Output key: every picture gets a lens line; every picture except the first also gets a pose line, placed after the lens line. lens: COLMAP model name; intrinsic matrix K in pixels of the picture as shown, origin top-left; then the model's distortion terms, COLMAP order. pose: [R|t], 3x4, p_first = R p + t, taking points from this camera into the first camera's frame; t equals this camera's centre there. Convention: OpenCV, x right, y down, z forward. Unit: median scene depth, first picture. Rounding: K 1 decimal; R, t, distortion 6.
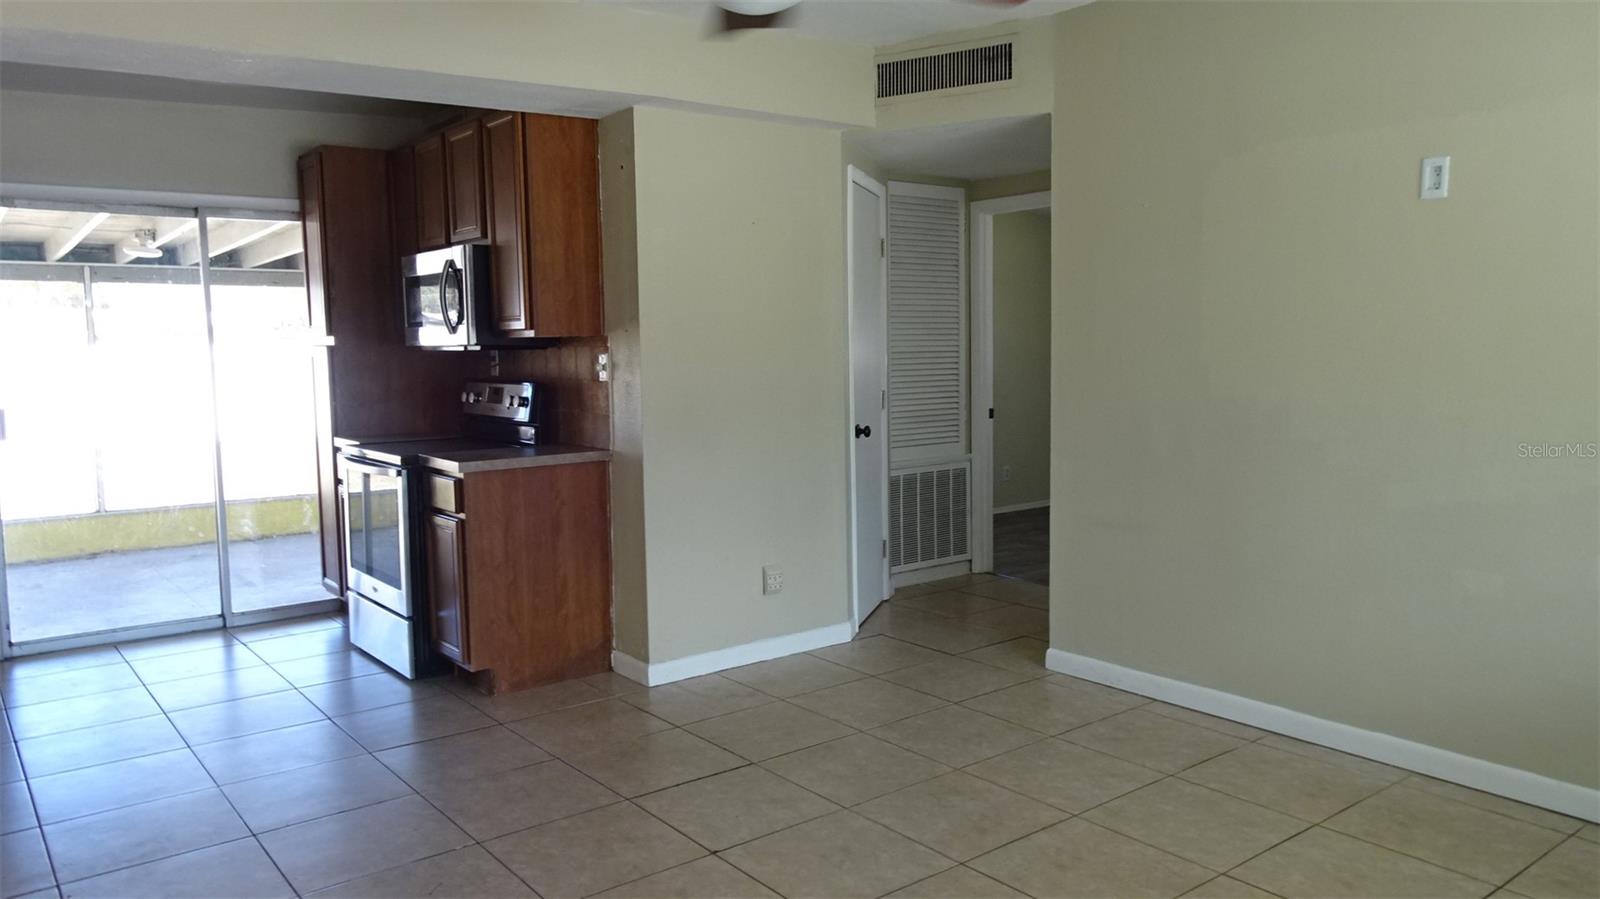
lens RADIAL K [[1144.7, 0, 806.3], [0, 1144.7, 443.5], [0, 0, 1]] dist [0.007559, 0.007478]
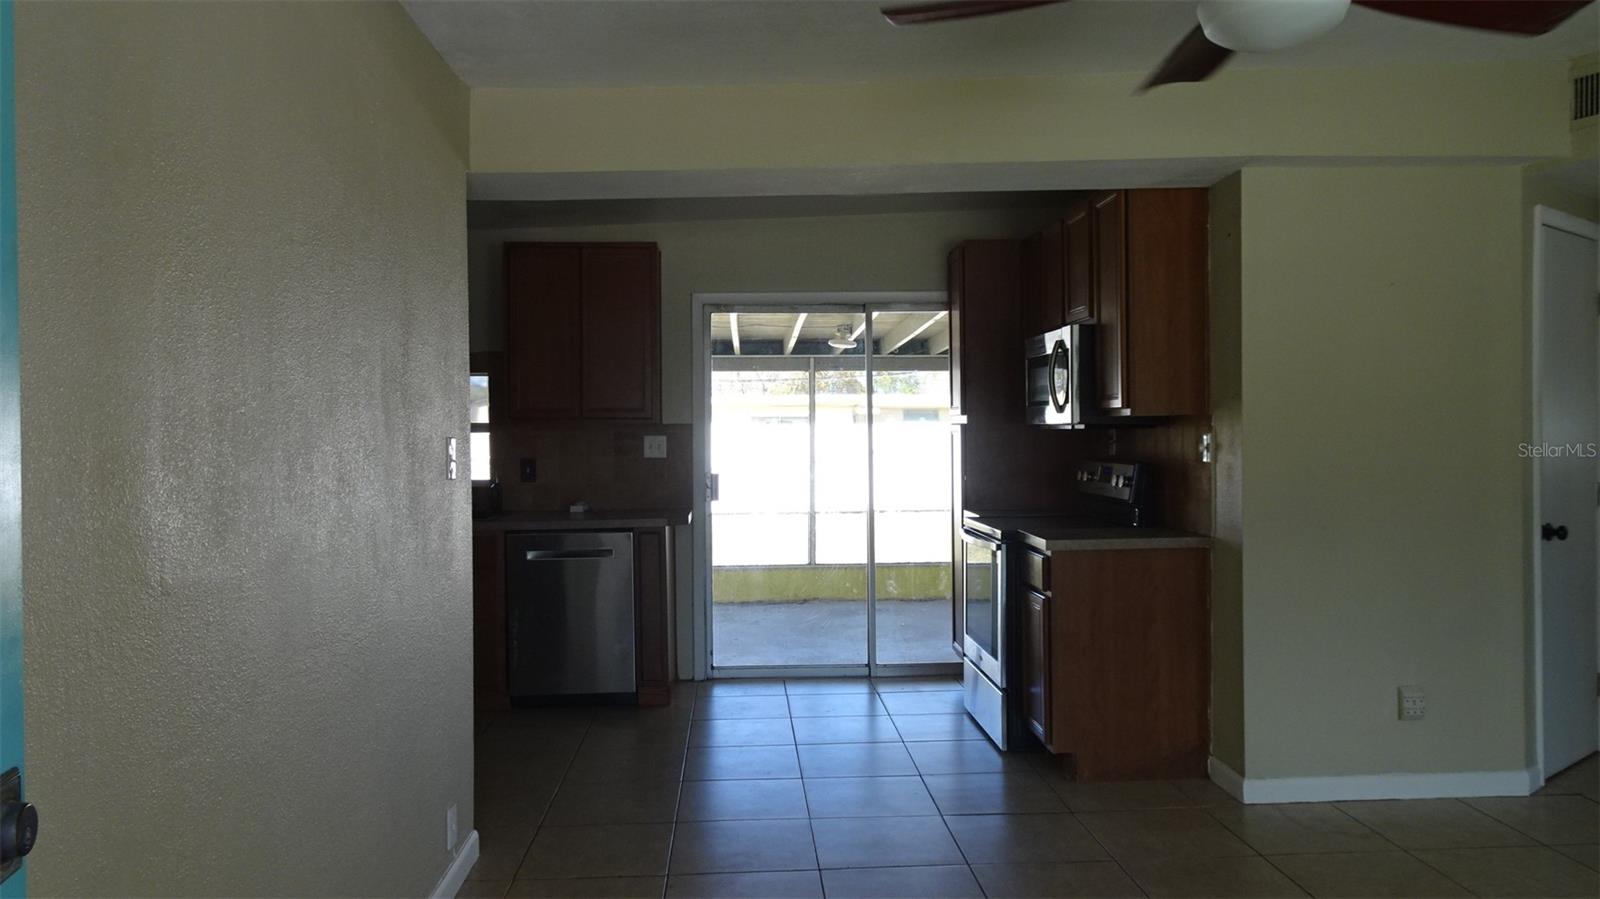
lens RADIAL K [[1144.7, 0, 806.3], [0, 1144.7, 443.5], [0, 0, 1]] dist [0.007559, 0.007478]
pose [[0.822415, 0.012277, -0.568756, 0.084148], [-0.051285, 0.997296, -0.052630, -0.003859], [0.566572, 0.072452, 0.820821, 0.045301]]
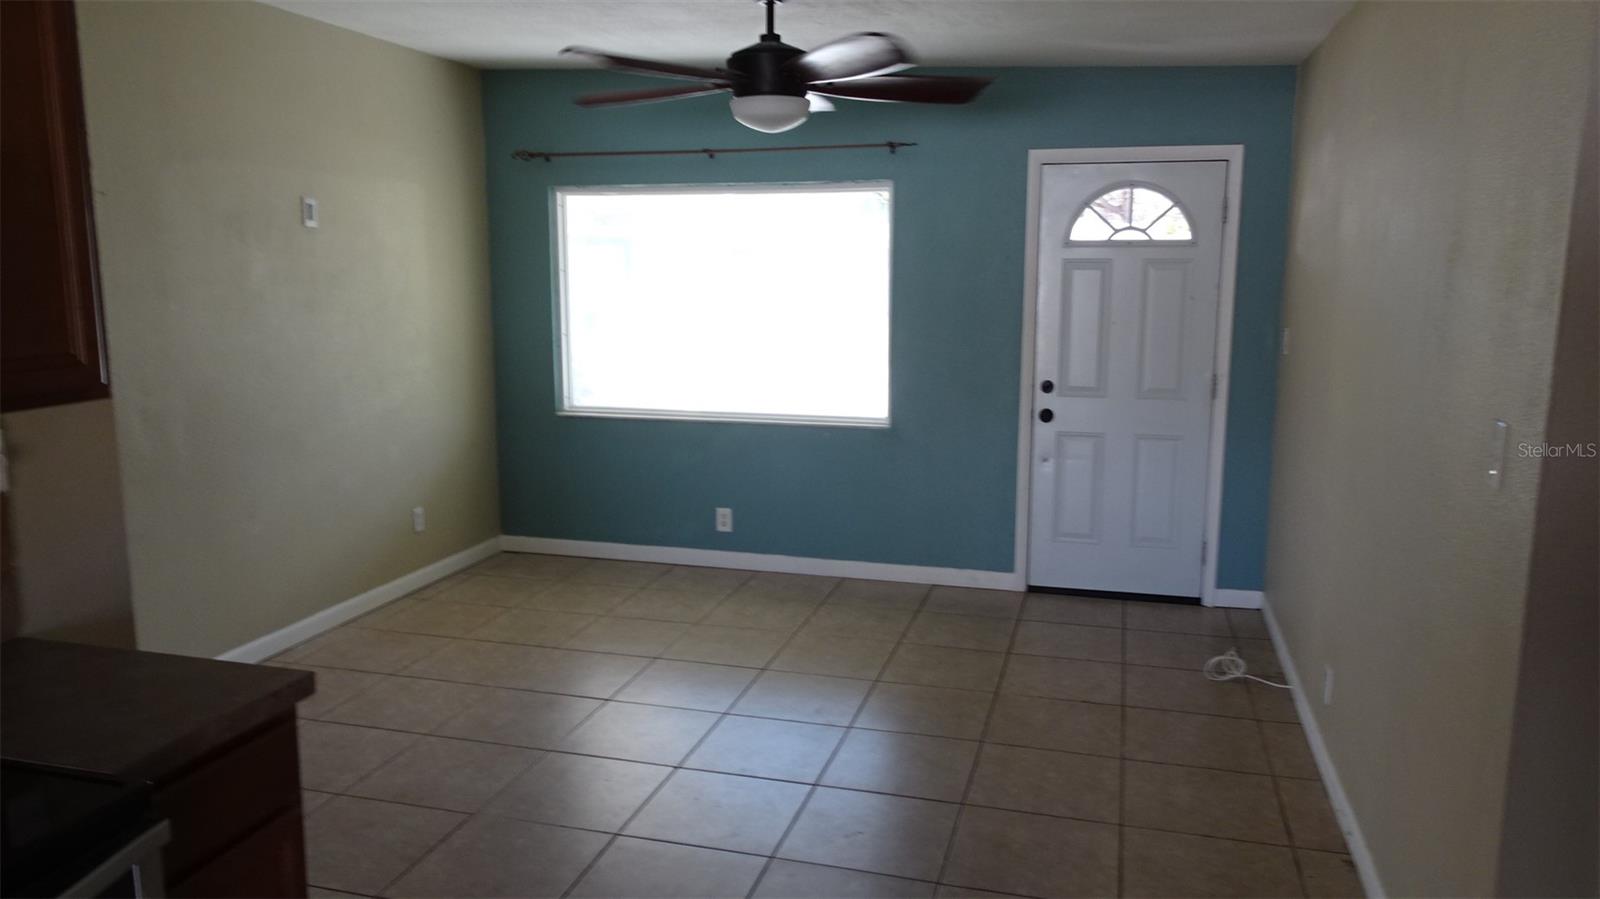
lens RADIAL K [[1144.7, 0, 806.3], [0, 1144.7, 443.5], [0, 0, 1]] dist [0.007559, 0.007478]
pose [[-0.589317, -0.117567, 0.799302, -0.692888], [0.079312, 0.976157, 0.202056, -0.132528], [-0.803999, 0.182469, -0.565942, 0.969368]]
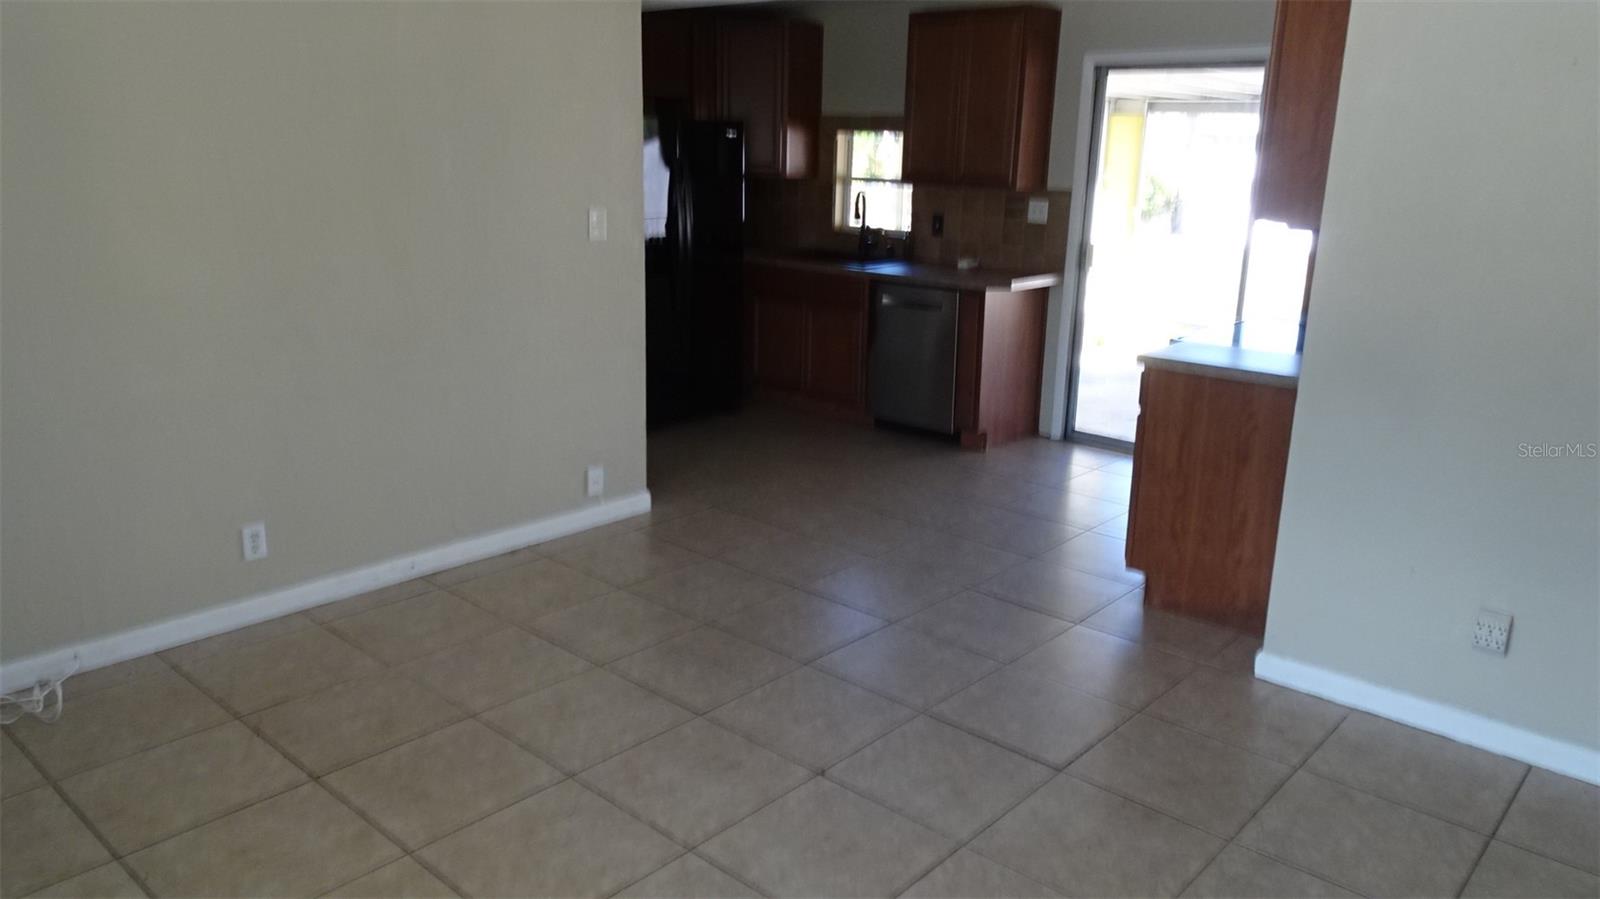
lens RADIAL K [[1144.7, 0, 806.3], [0, 1144.7, 443.5], [0, 0, 1]] dist [0.007559, 0.007478]
pose [[0.174102, 0.268542, -0.947404, 0.497601], [-0.117643, 0.960879, 0.250743, -0.102446], [0.977675, 0.067801, 0.198883, 0.495653]]
